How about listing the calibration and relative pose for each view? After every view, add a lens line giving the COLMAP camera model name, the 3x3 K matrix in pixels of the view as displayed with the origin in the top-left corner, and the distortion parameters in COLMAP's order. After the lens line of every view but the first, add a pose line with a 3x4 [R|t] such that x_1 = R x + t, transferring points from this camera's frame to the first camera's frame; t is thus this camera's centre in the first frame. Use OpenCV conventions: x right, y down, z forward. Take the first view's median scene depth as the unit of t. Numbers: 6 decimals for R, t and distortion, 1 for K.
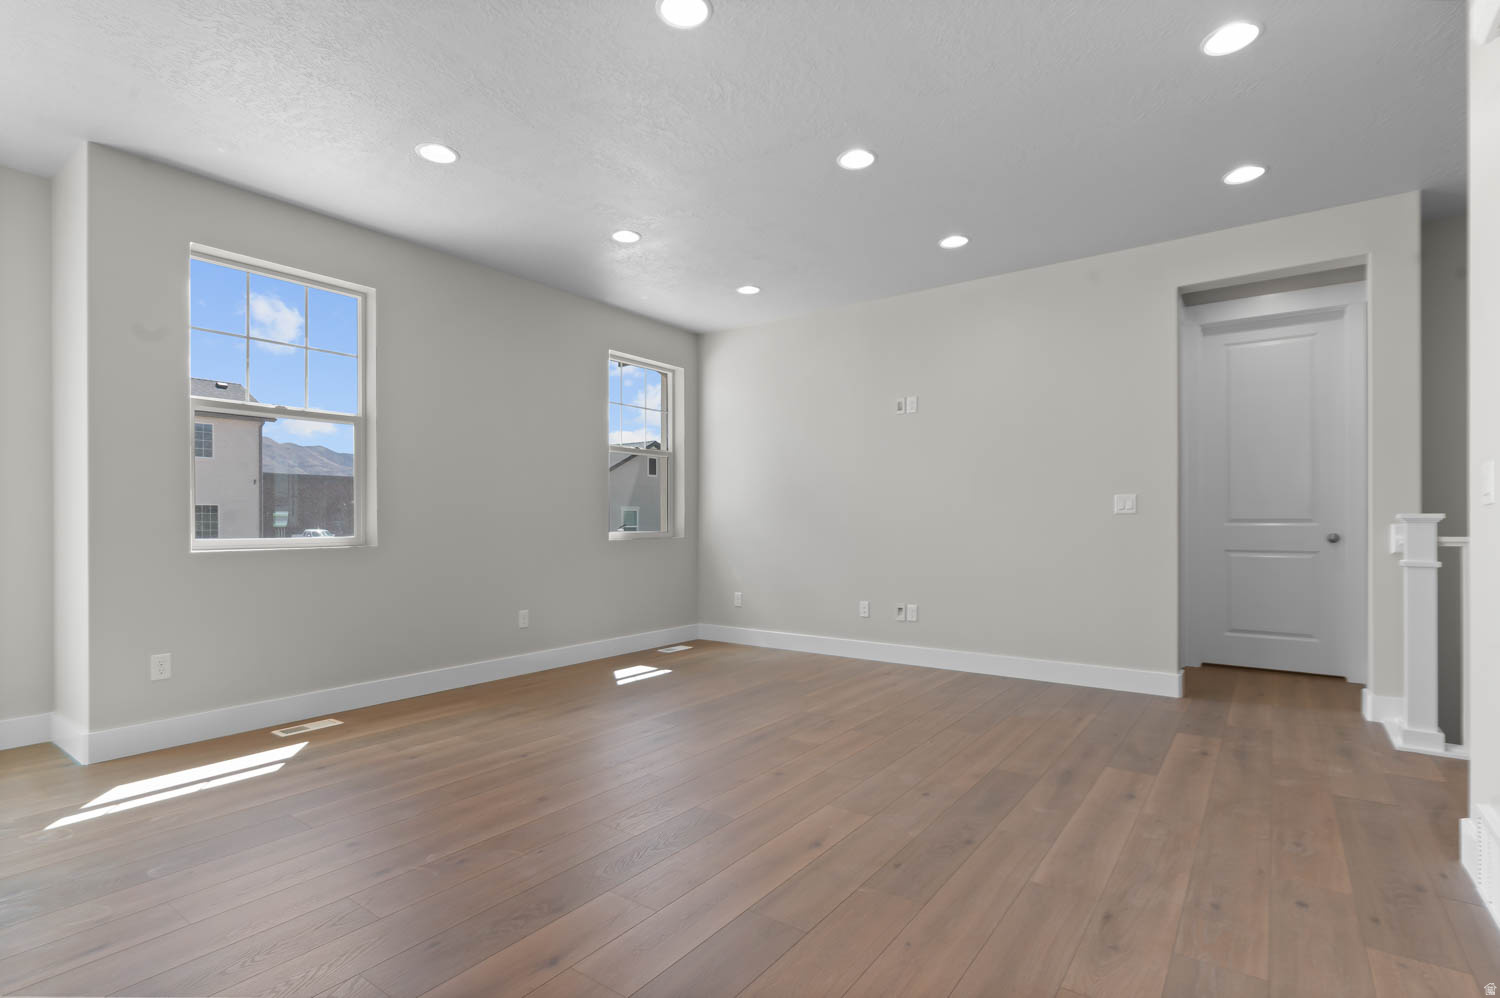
lens RADIAL K [[720.1, 0, 750.0], [0, 720.1, 499.0], [0, 0, 1]] dist [0.001612, 0.000146]
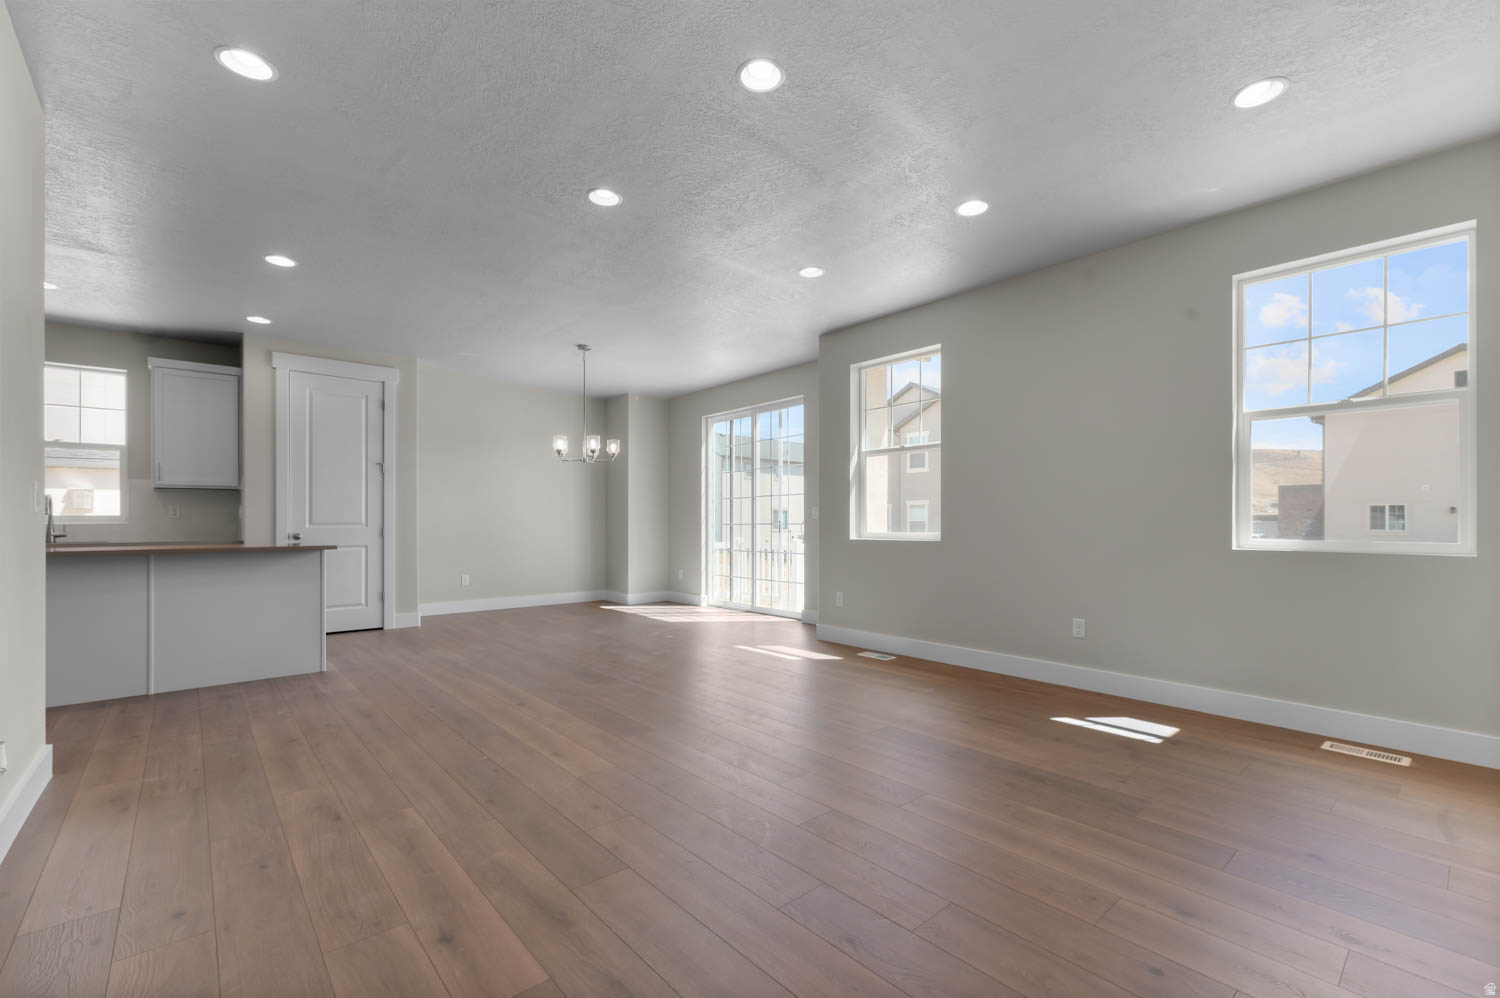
lens RADIAL K [[643.4, 0, 752.6], [0, 643.4, 521.6], [0, 0, 1]] dist [-0.000471, -0.000249]
pose [[-0.216792, 0.003721, -0.976211, 1.092467], [0.027783, 0.999611, -0.002359, 0.041870], [0.975822, -0.027634, -0.216811, 1.483094]]
